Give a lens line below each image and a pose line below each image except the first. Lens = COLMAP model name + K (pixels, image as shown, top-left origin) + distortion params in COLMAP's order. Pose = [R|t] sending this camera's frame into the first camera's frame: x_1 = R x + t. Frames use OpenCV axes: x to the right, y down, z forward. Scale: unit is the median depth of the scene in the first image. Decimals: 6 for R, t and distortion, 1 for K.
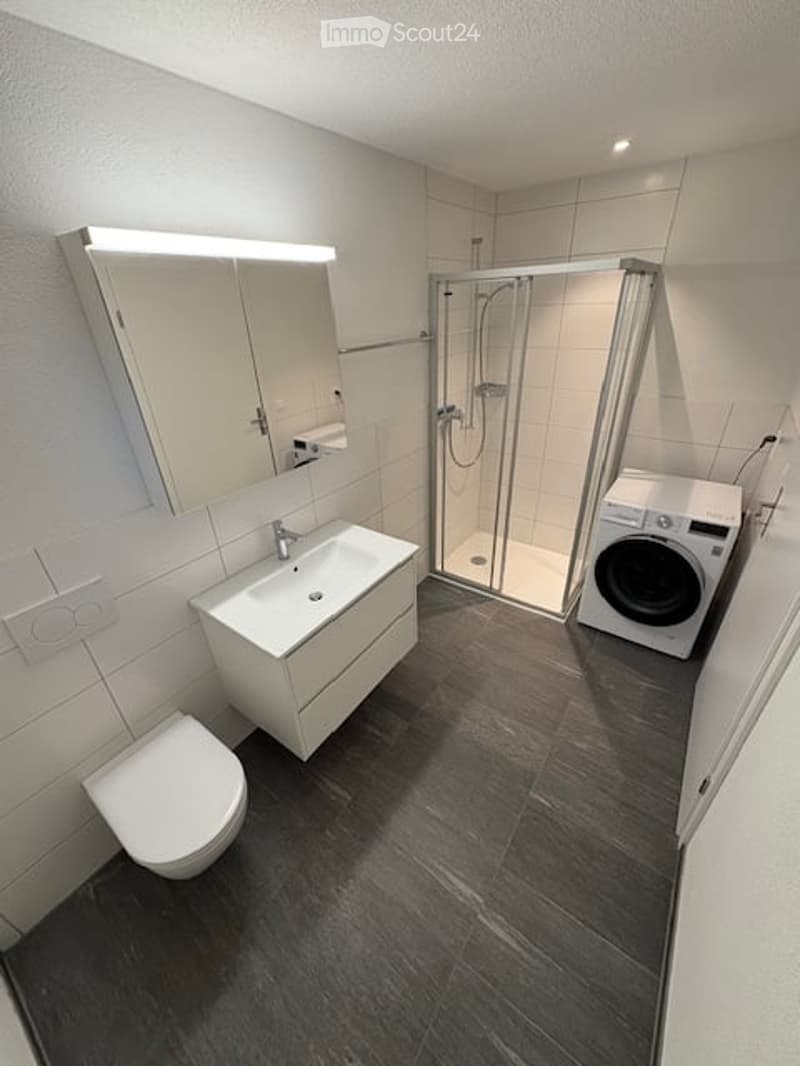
lens RADIAL K [[423.7, 0, 403.7], [0, 423.7, 529.7], [0, 0, 1]] dist [0.002304, 0.000790]
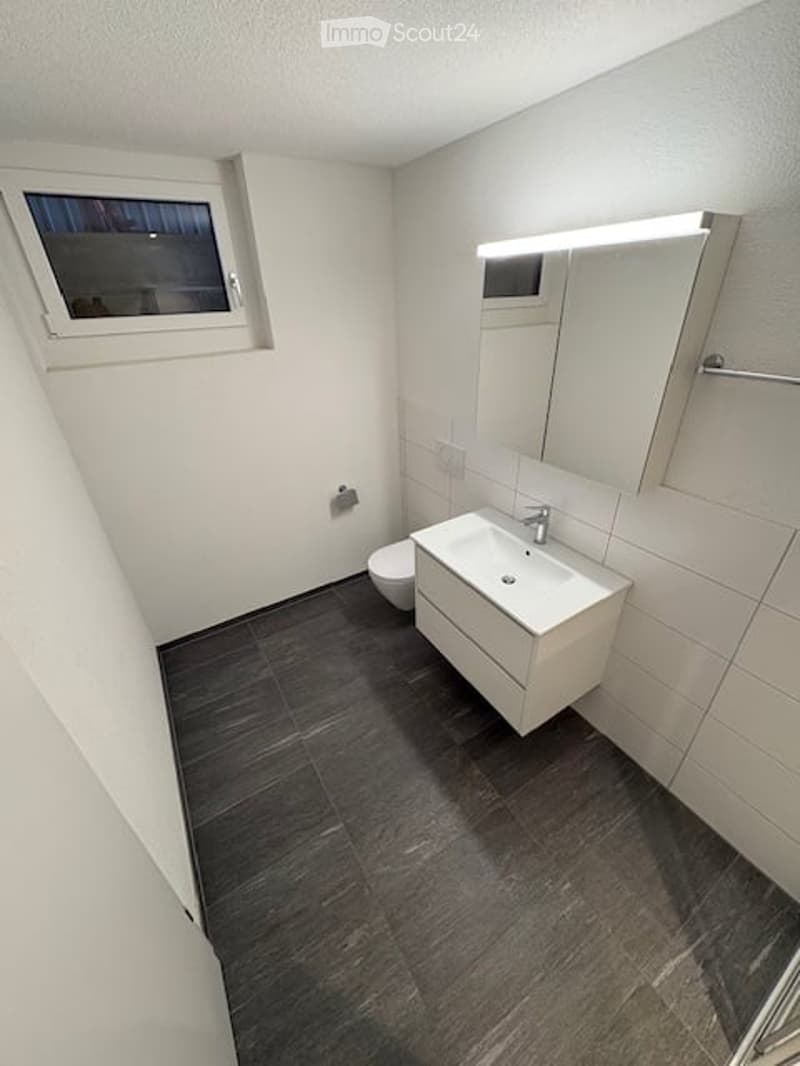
lens RADIAL K [[423.7, 0, 406.5], [0, 423.7, 536.7], [0, 0, 1]] dist [0.002304, 0.000790]
pose [[-0.377234, 0.502709, -0.777804, 0.638216], [-0.412573, 0.660691, 0.627114, -0.458597], [0.829143, 0.557469, -0.041831, 0.764244]]
